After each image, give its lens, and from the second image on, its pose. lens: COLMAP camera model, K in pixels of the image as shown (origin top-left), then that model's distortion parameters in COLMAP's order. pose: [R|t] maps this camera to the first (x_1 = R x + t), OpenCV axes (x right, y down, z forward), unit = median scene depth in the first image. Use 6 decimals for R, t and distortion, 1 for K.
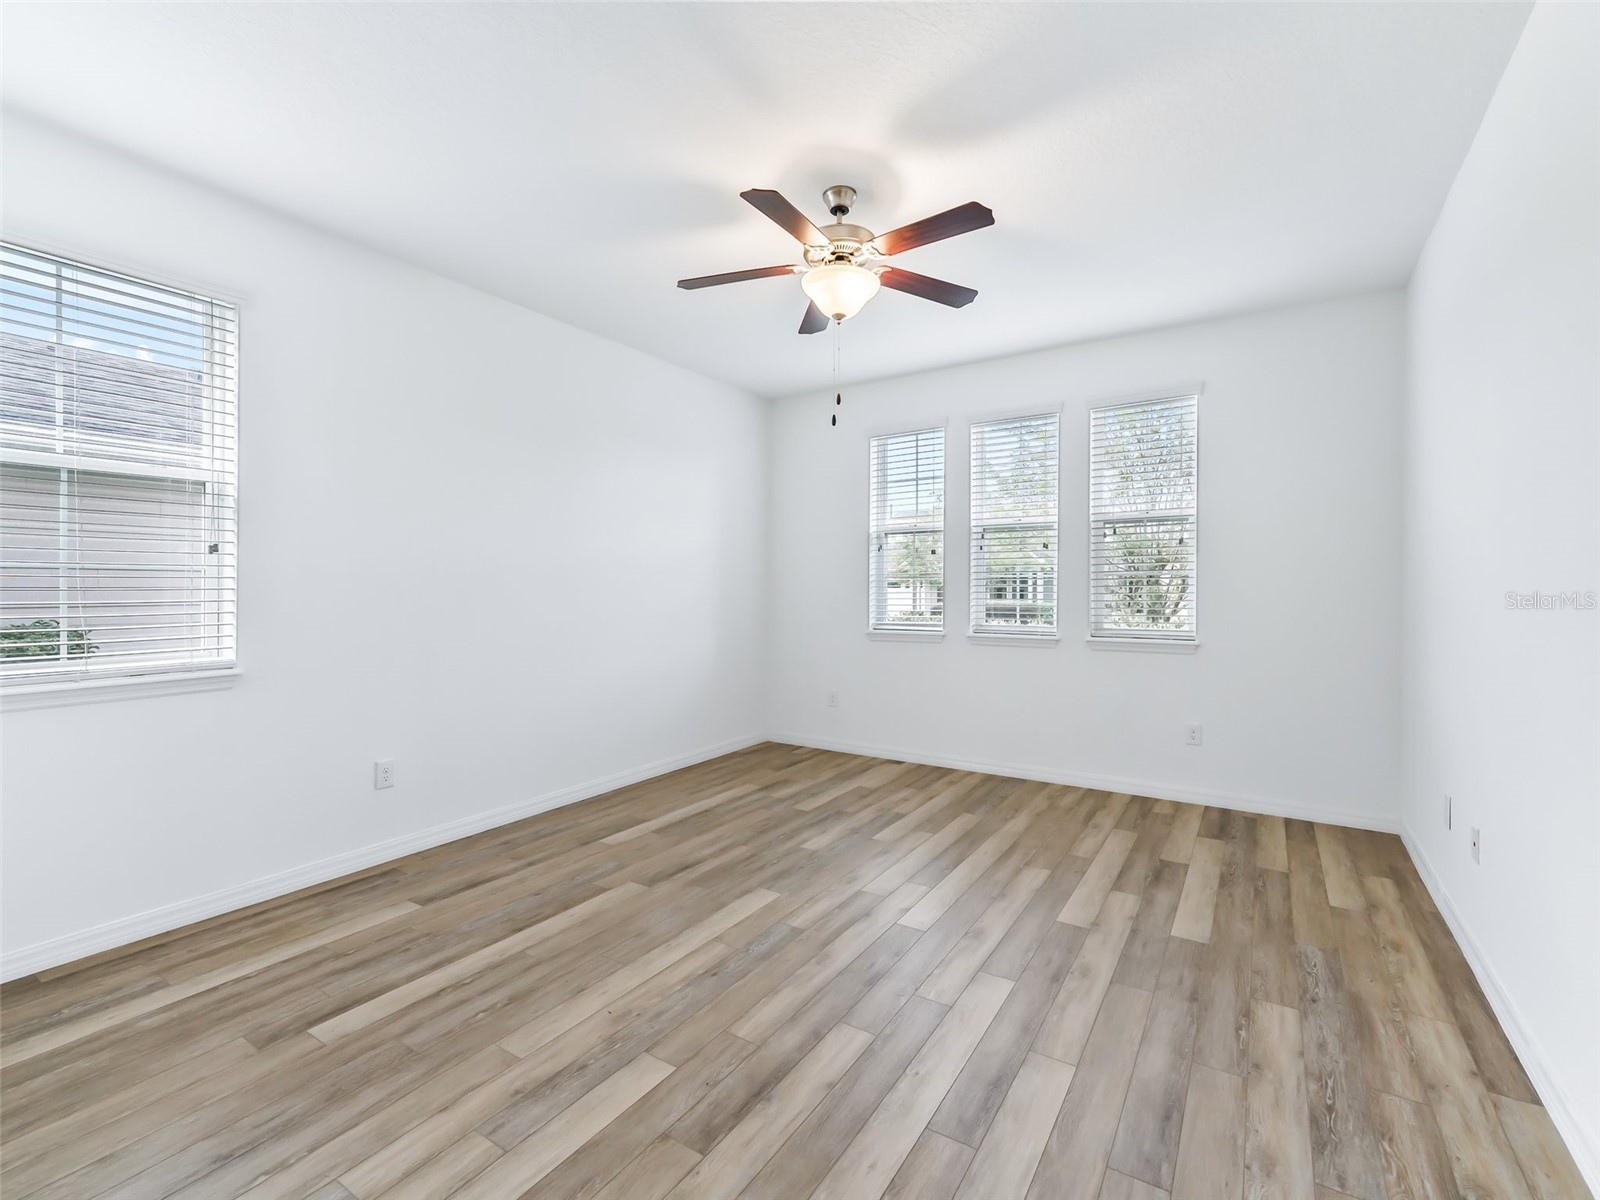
lens RADIAL K [[730.9, 0, 795.6], [0, 730.9, 597.1], [0, 0, 1]] dist [0.014943, -0.004719]
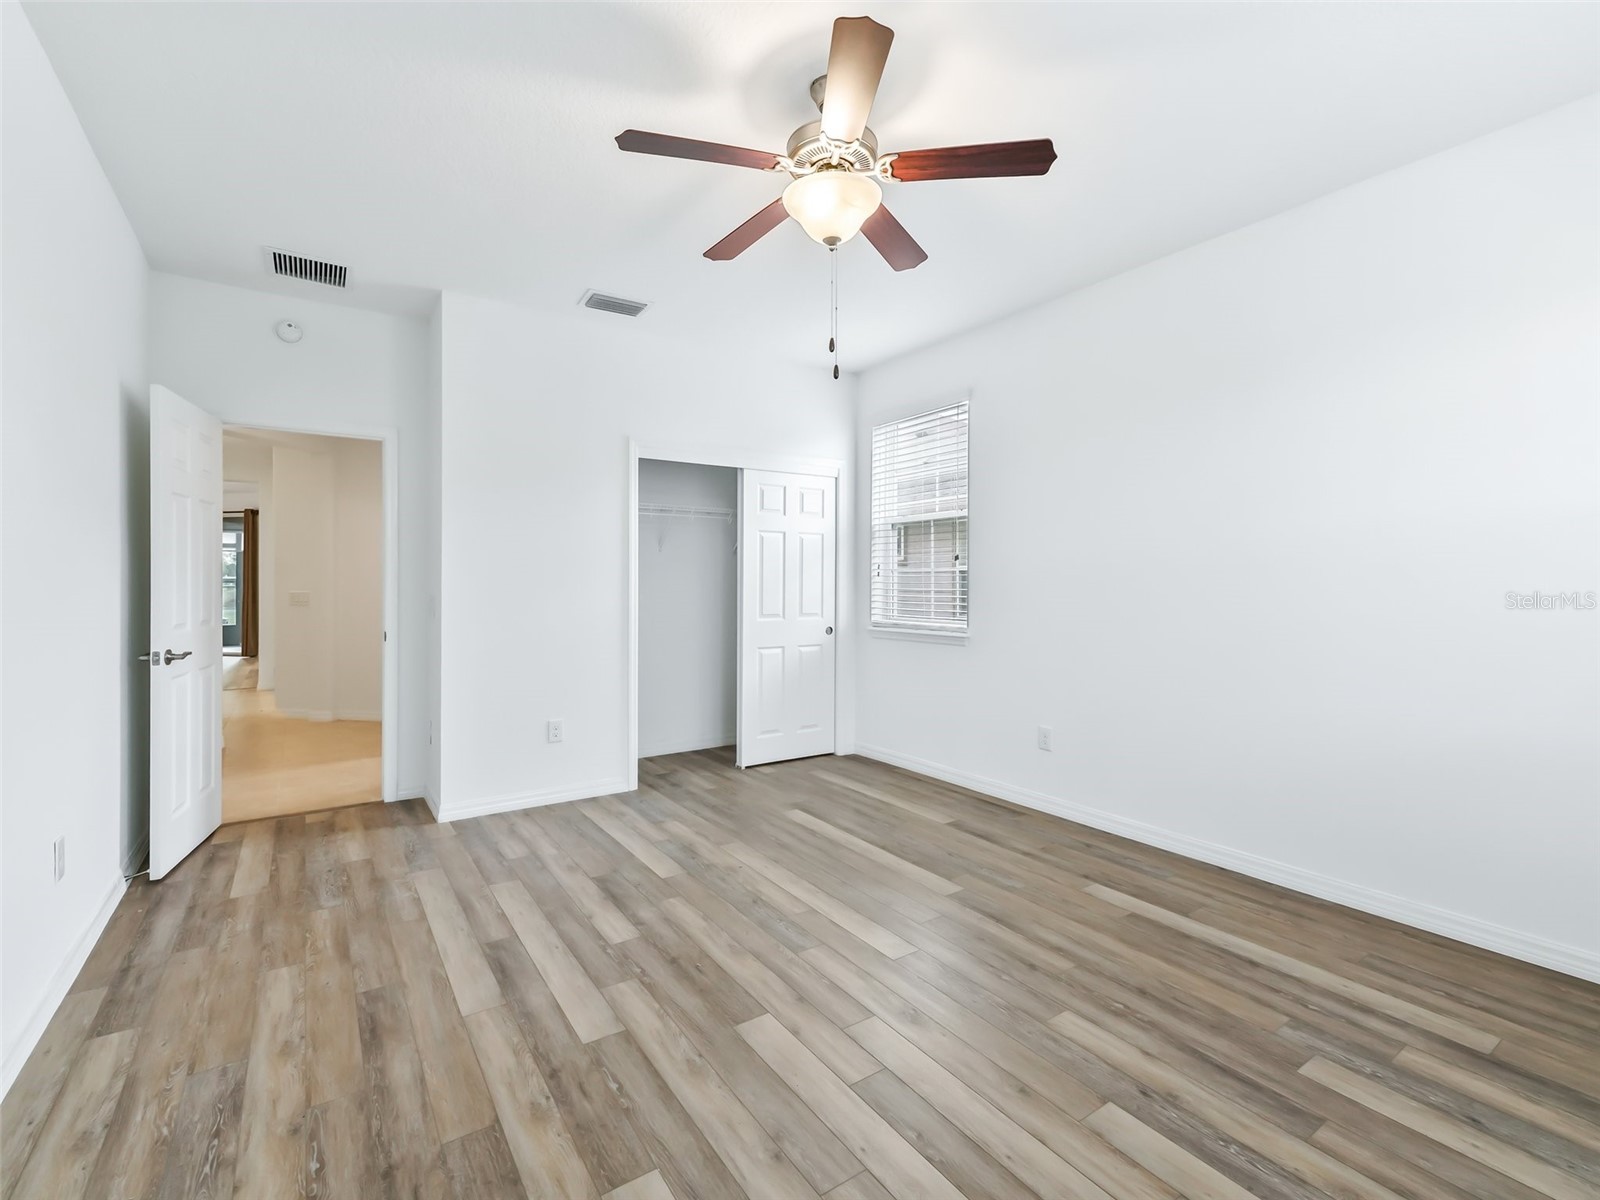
lens RADIAL K [[730.9, 0, 795.1], [0, 730.9, 590.2], [0, 0, 1]] dist [0.014943, -0.004719]
pose [[-0.400182, 0.011514, -0.916363, 0.870353], [-0.010883, 0.999791, 0.017315, -0.019752], [0.916371, 0.016901, -0.399973, 1.384653]]
